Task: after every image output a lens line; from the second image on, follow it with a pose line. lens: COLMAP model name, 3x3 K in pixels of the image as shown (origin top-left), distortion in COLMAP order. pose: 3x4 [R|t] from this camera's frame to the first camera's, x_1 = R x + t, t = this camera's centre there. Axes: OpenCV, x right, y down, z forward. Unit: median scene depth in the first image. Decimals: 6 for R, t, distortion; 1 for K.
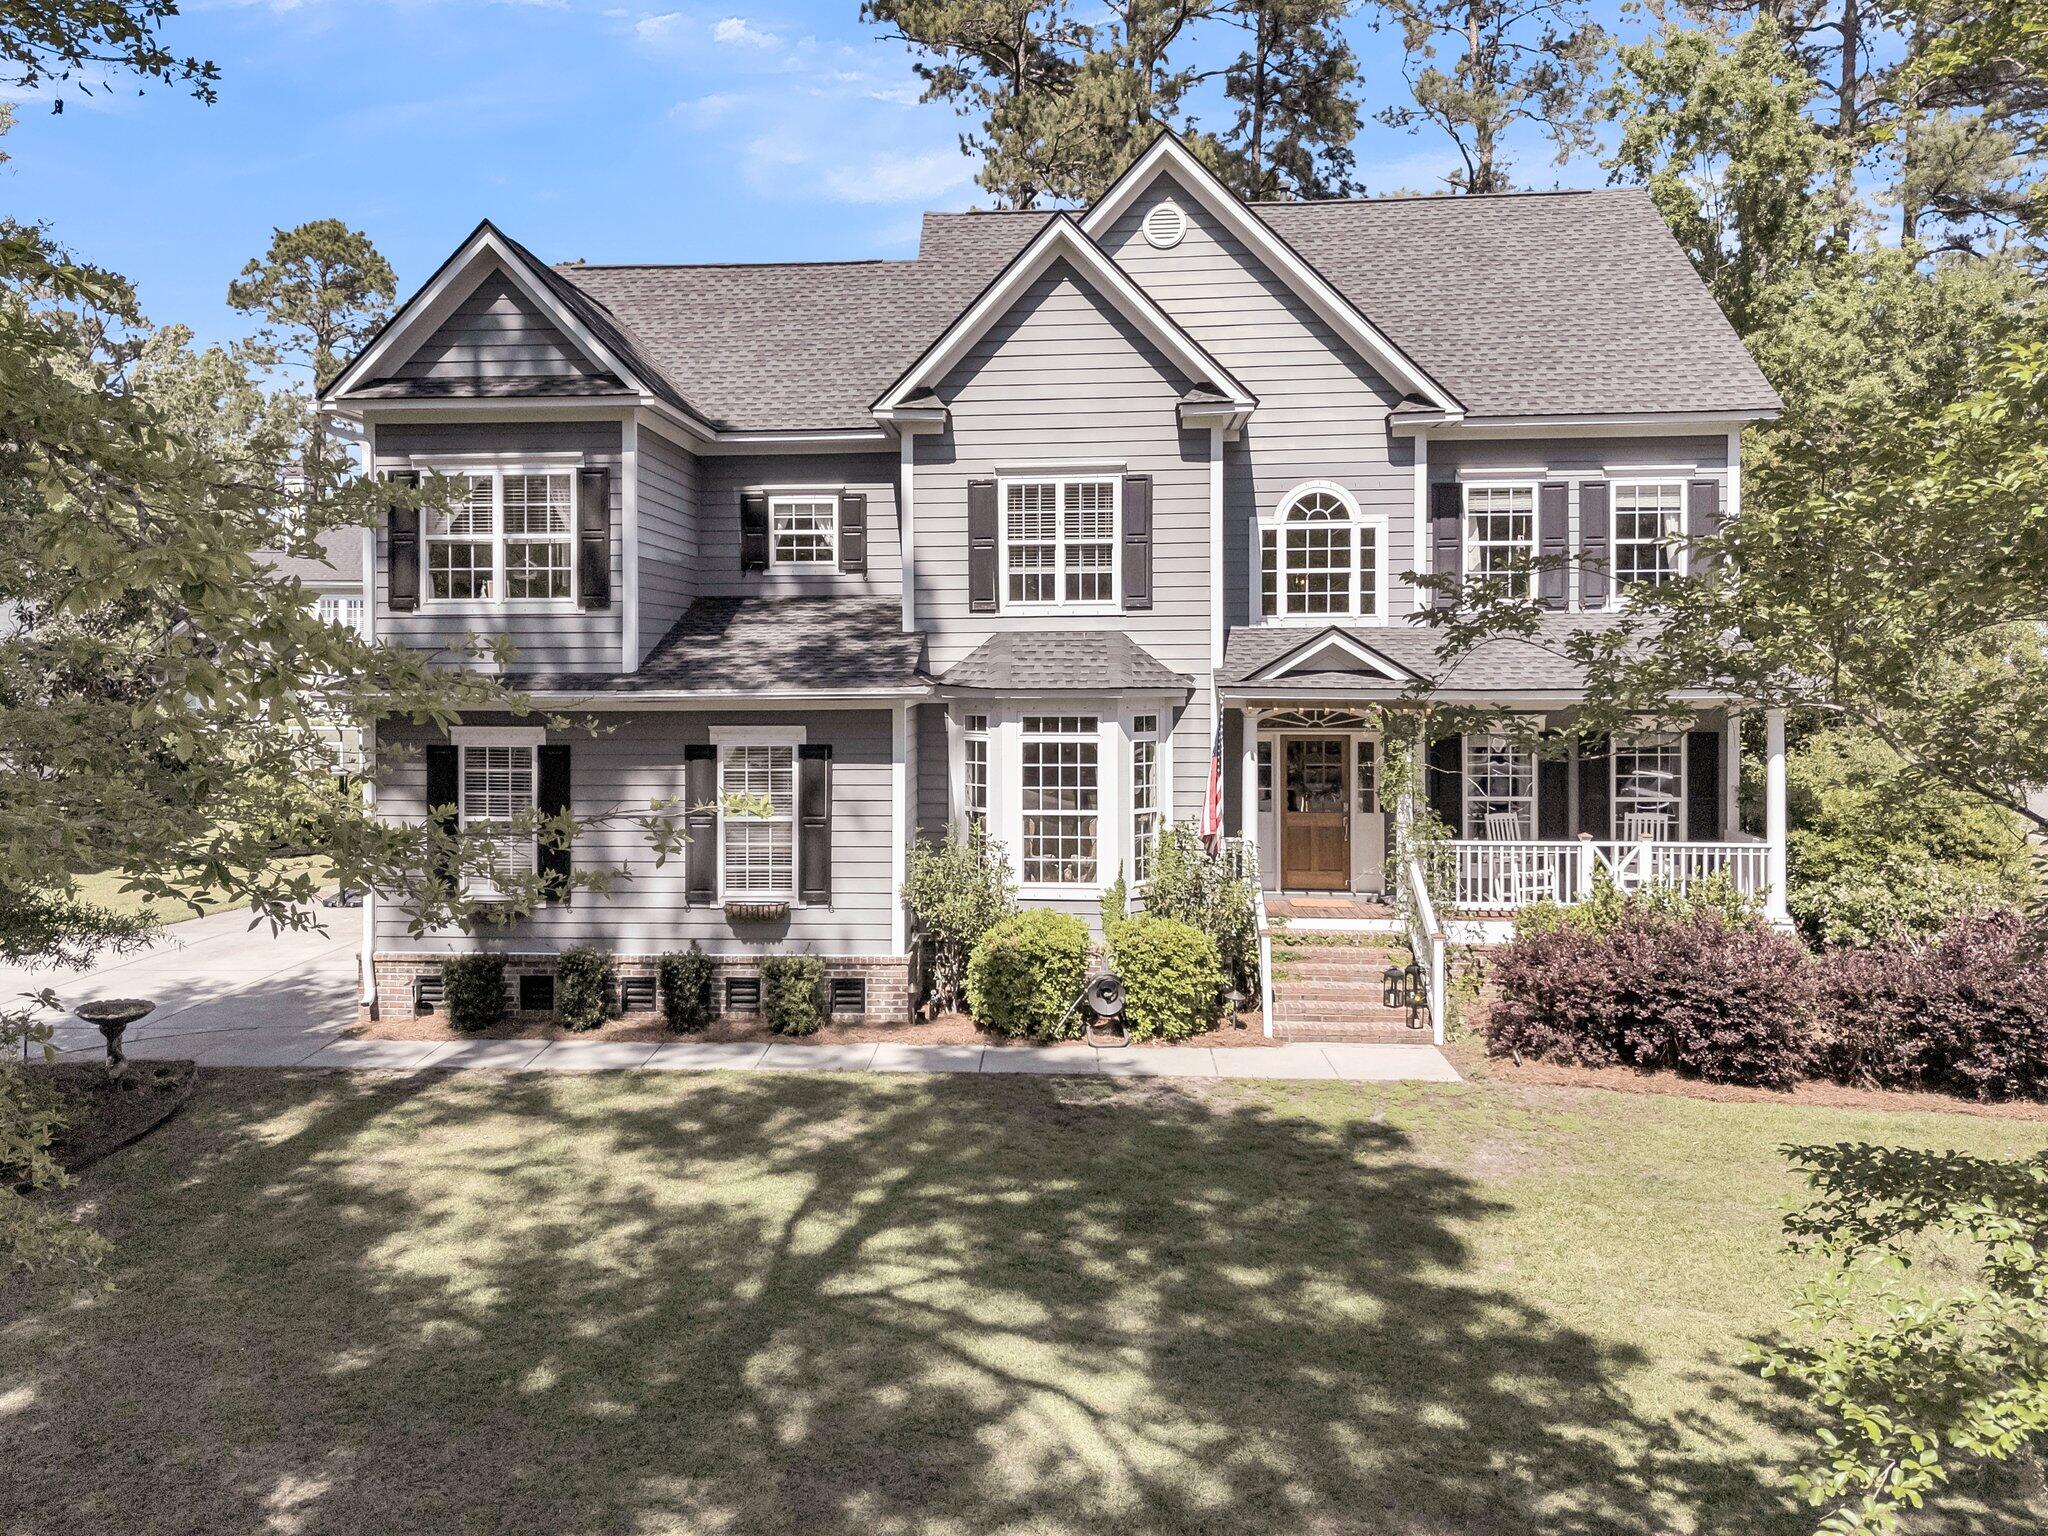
lens RADIAL K [[1560.4, 0, 987.4], [0, 1560.4, 691.7], [0, 0, 1]] dist [0.108716, -0.125684]
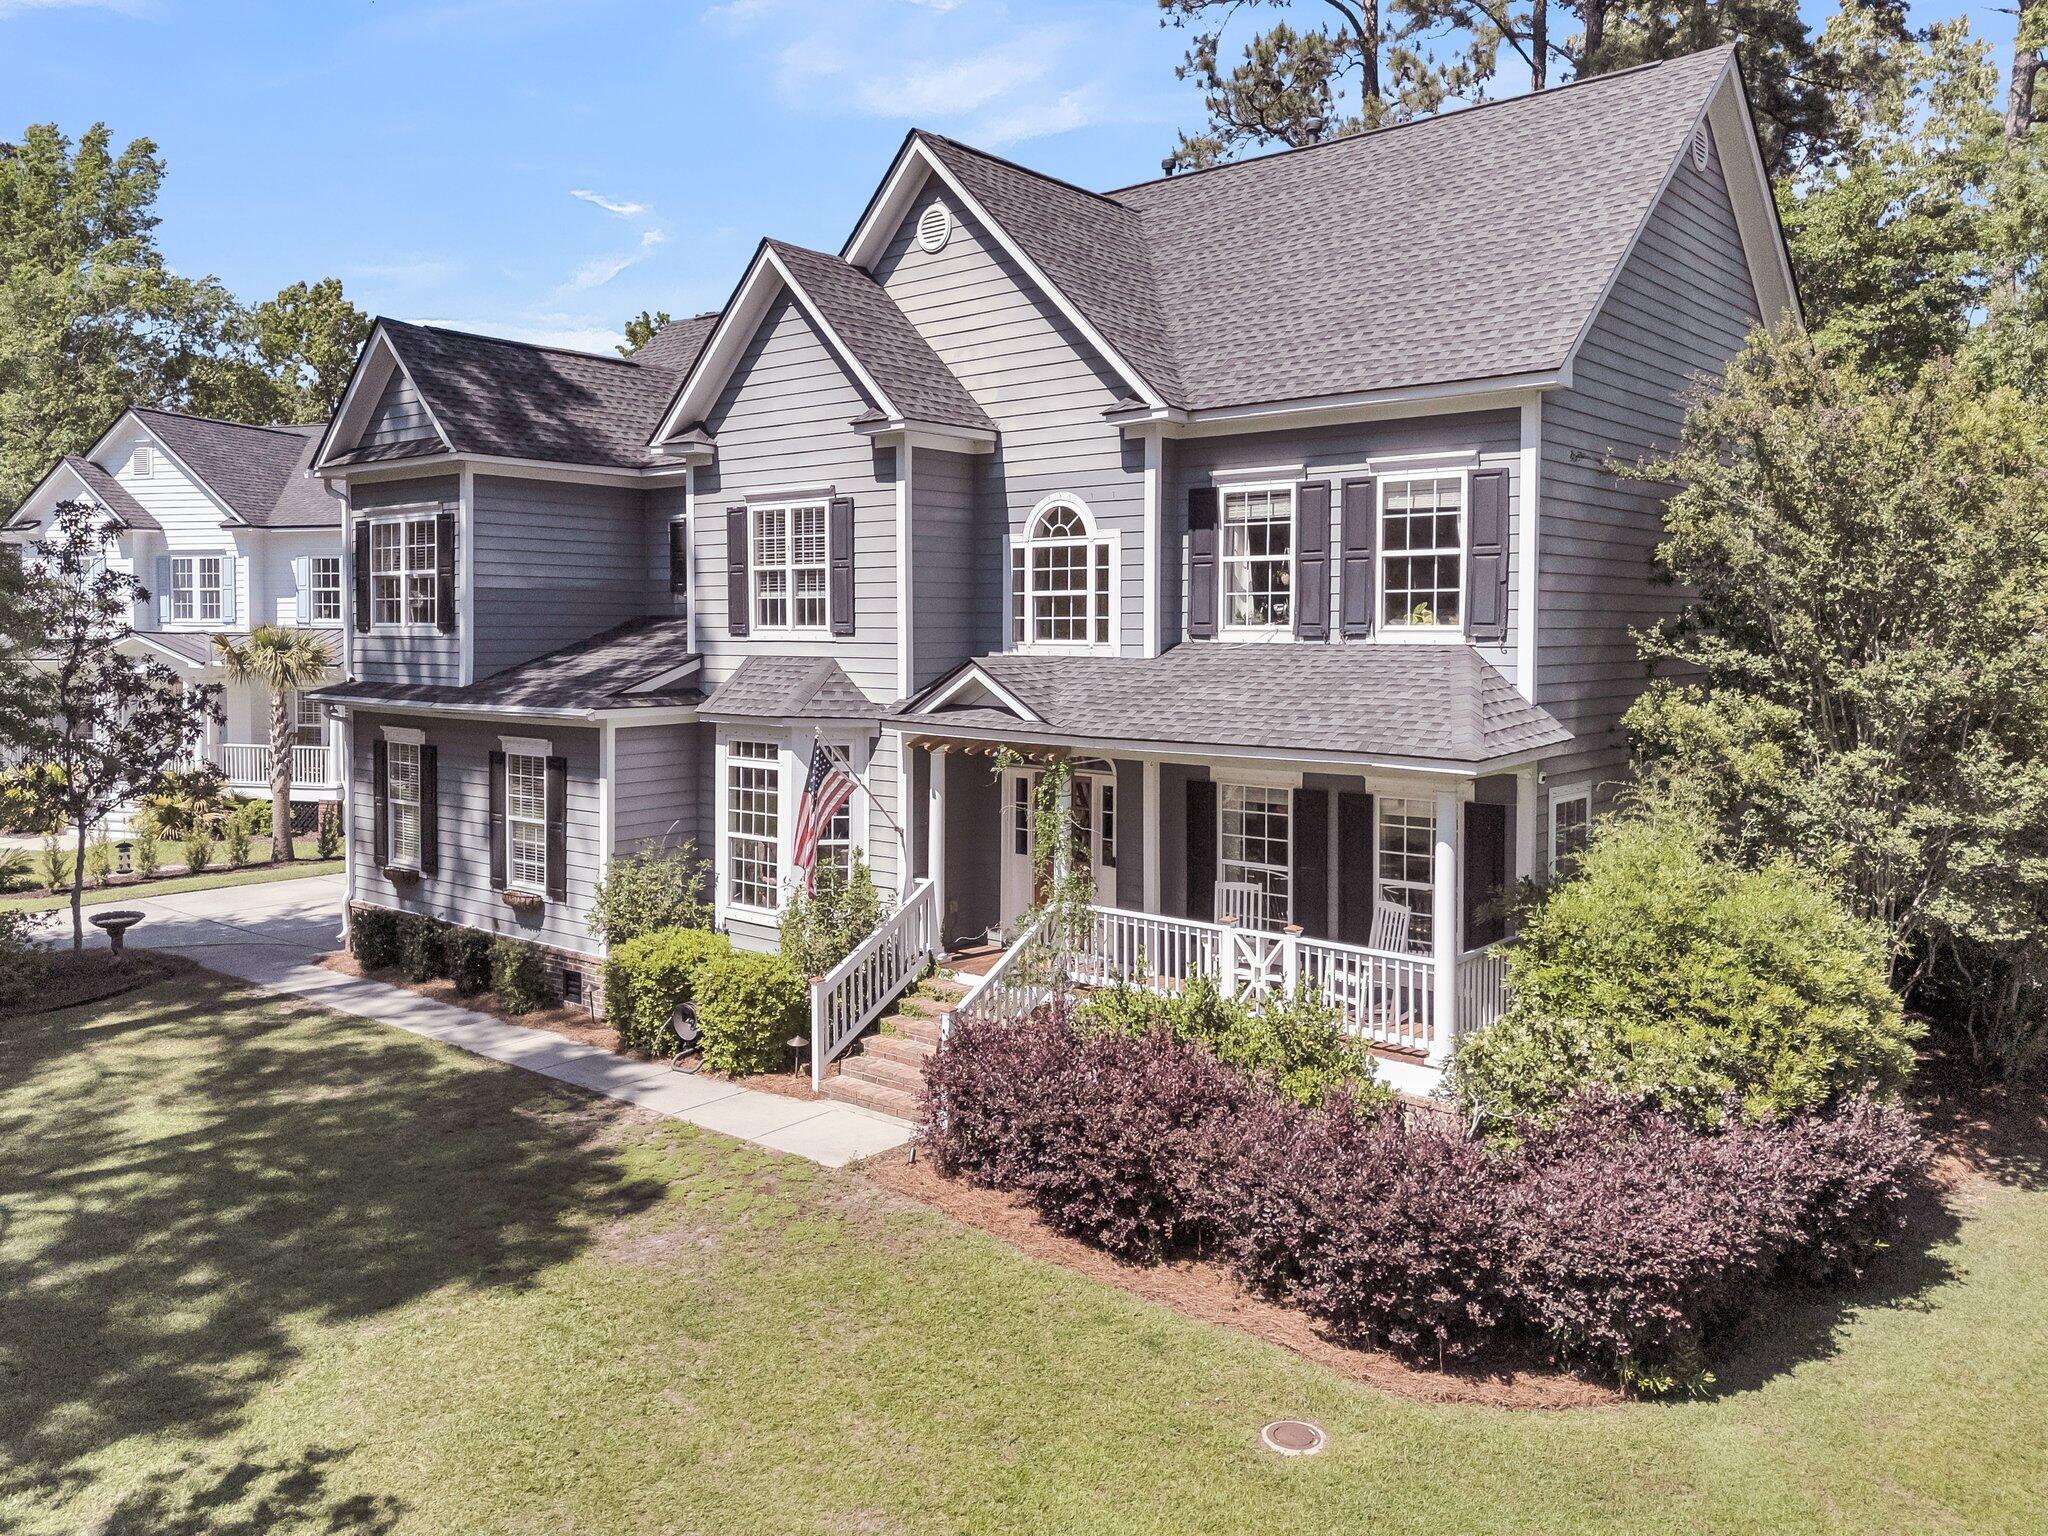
lens RADIAL K [[1560.4, 0, 987.4], [0, 1560.4, 691.7], [0, 0, 1]] dist [0.108716, -0.125684]
pose [[0.800409, 0.031953, -0.598603, 0.751344], [-0.025446, 0.999489, 0.019327, -0.038778], [0.598915, -0.000238, 0.800813, 0.274040]]
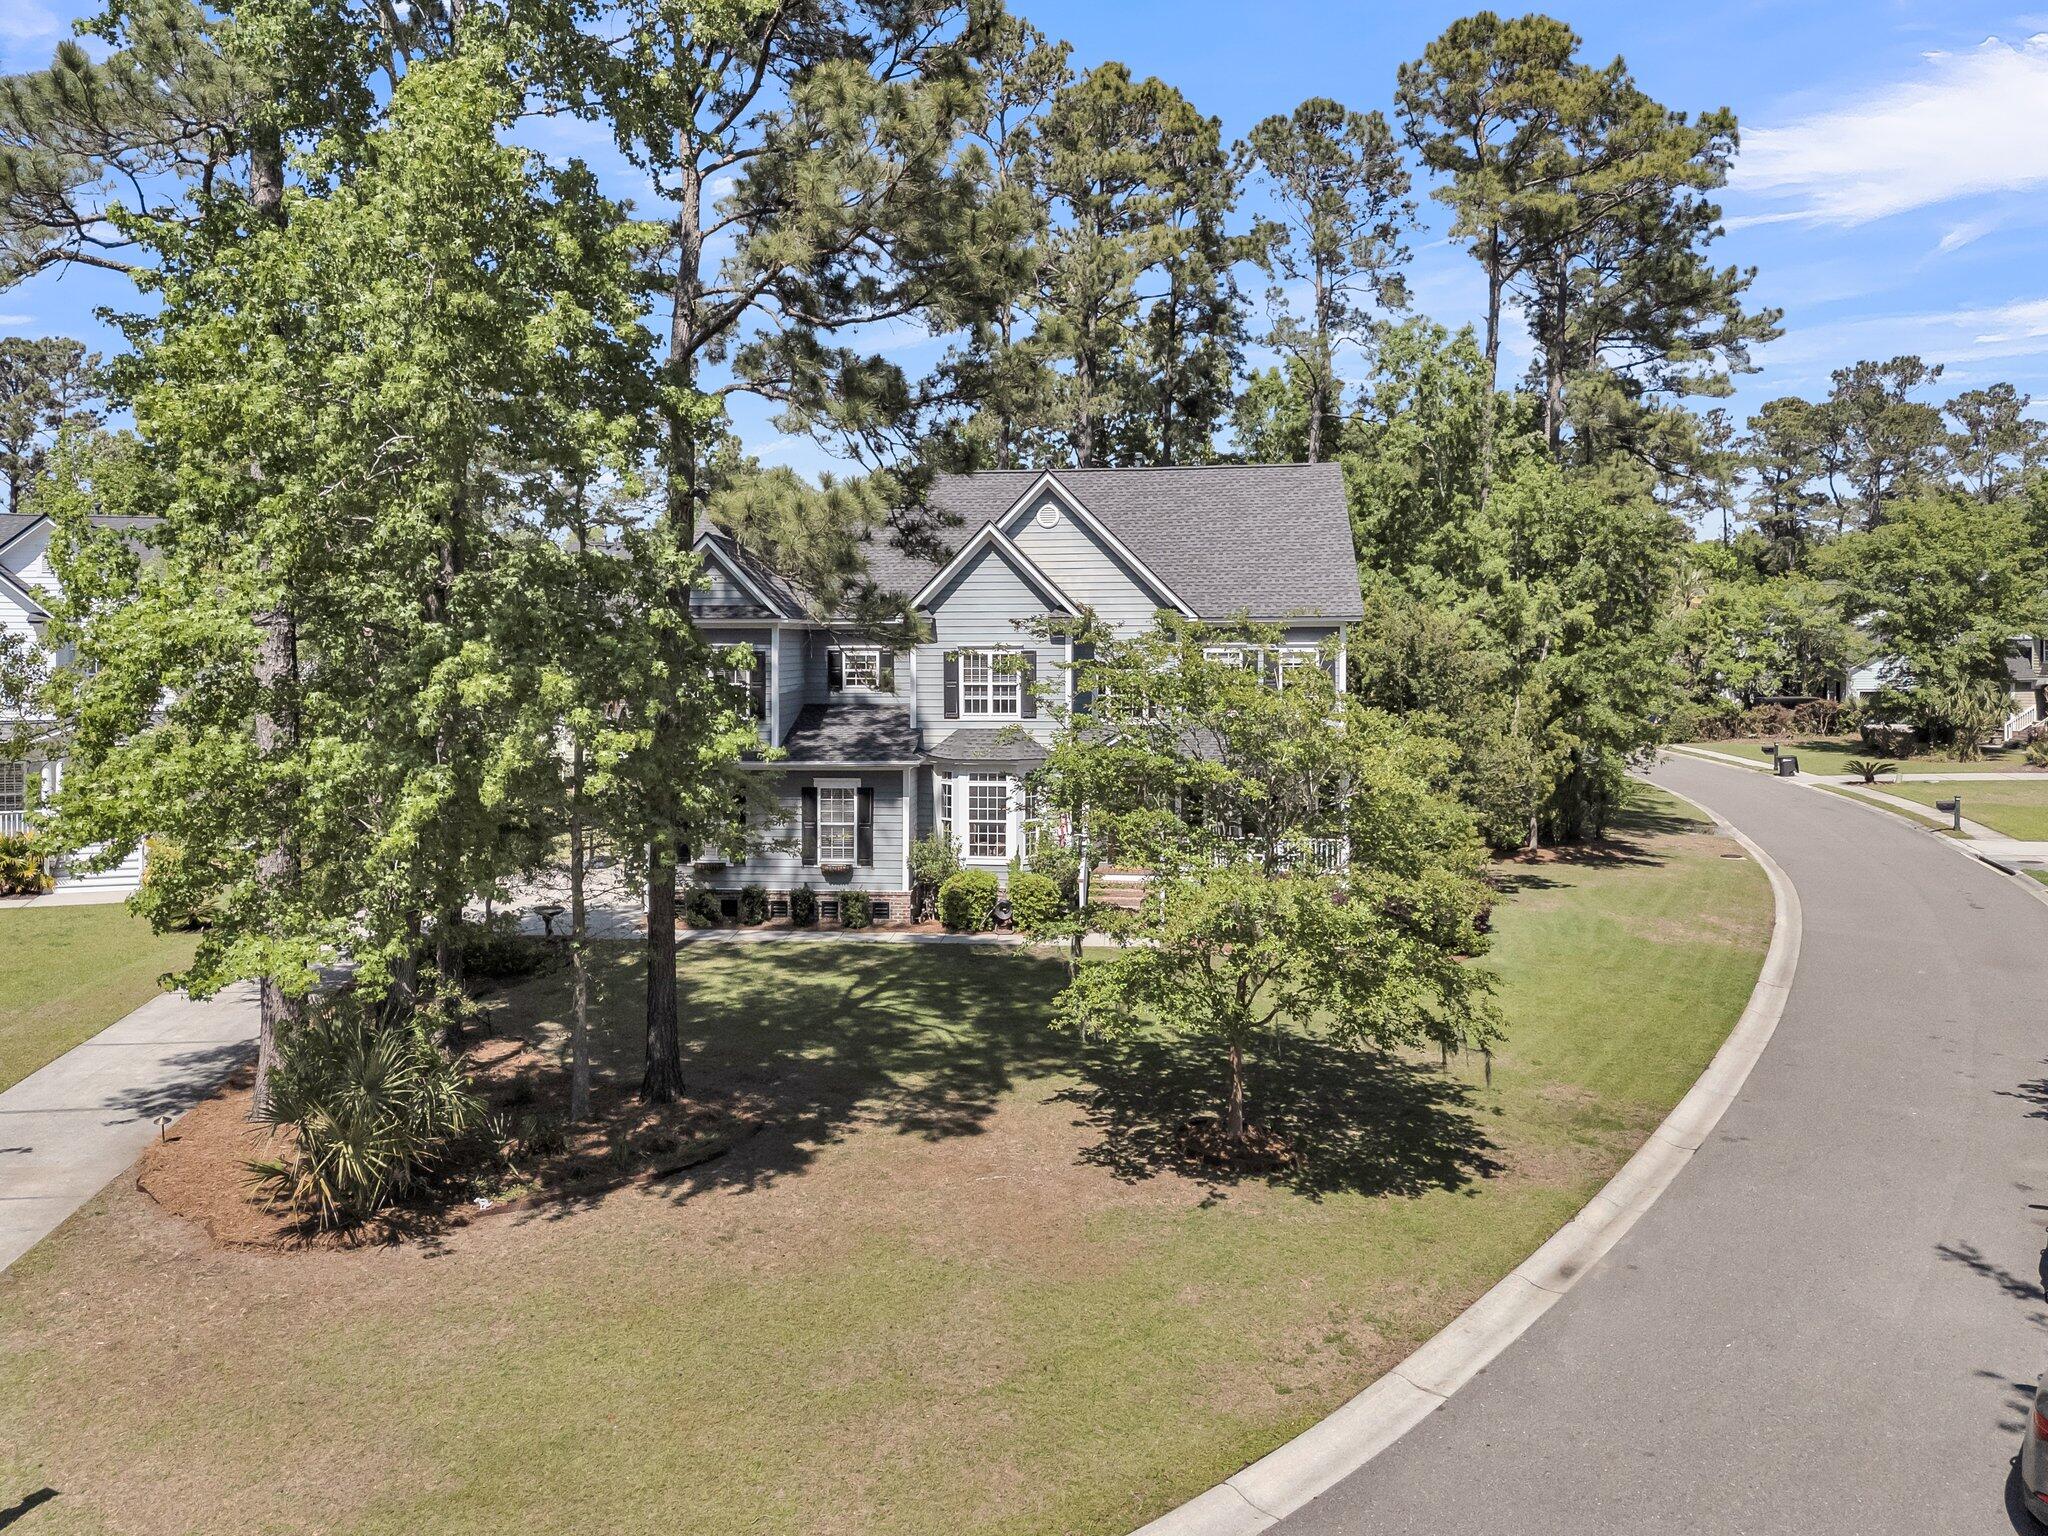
lens RADIAL K [[1560.4, 0, 987.4], [0, 1560.4, 691.7], [0, 0, 1]] dist [0.108716, -0.125684]
pose [[0.998637, 0.003134, -0.052103, 0.145952], [-0.002840, 0.999980, 0.005722, -0.096821], [0.052120, -0.005566, 0.998625, -0.964634]]
